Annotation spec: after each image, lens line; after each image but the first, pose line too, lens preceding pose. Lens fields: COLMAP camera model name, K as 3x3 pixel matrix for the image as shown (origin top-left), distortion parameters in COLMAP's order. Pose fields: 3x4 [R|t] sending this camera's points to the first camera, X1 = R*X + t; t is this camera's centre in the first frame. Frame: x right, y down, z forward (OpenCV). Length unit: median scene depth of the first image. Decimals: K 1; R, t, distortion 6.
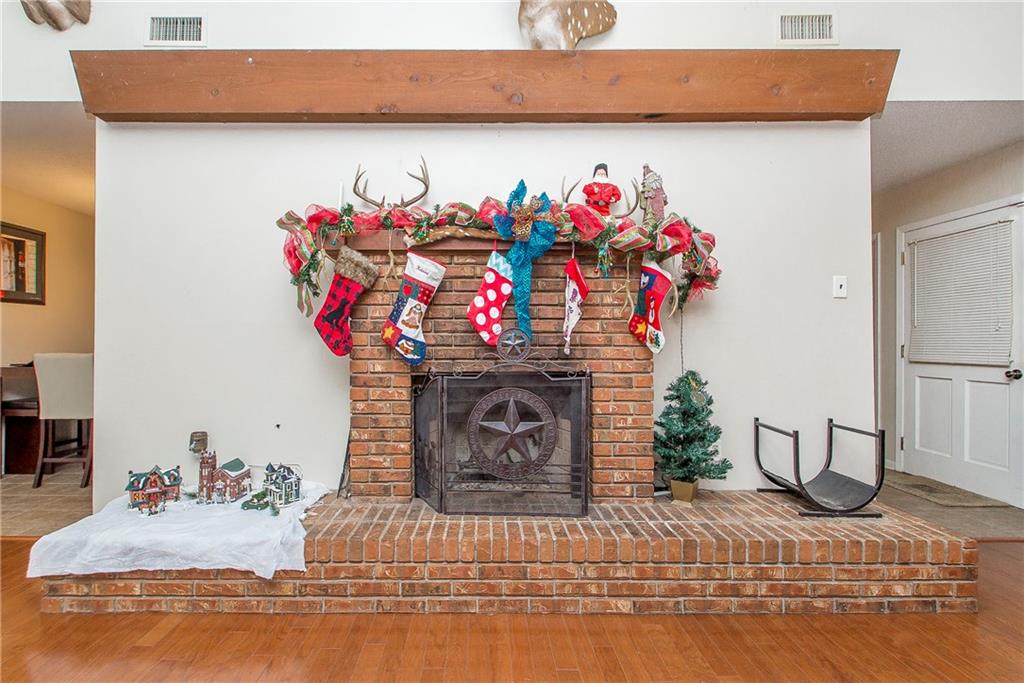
lens RADIAL K [[459.5, 0, 484.4], [0, 459.5, 347.0], [0, 0, 1]] dist [0.007215, -0.001277]
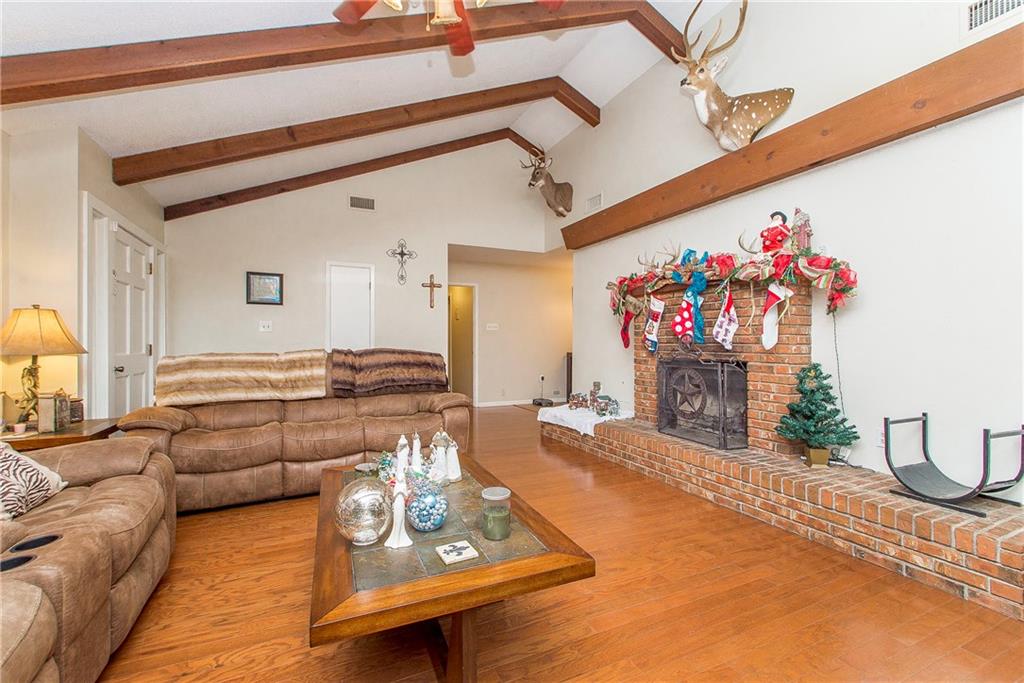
lens RADIAL K [[428.7, 0, 512.1], [0, 428.7, 345.9], [0, 0, 1]] dist [0.002237, 0.000081]
pose [[0.434456, 0.008193, -0.900656, 1.195102], [-0.003160, 0.999966, 0.007572, -0.004099], [0.900688, -0.000443, 0.434467, -0.300553]]
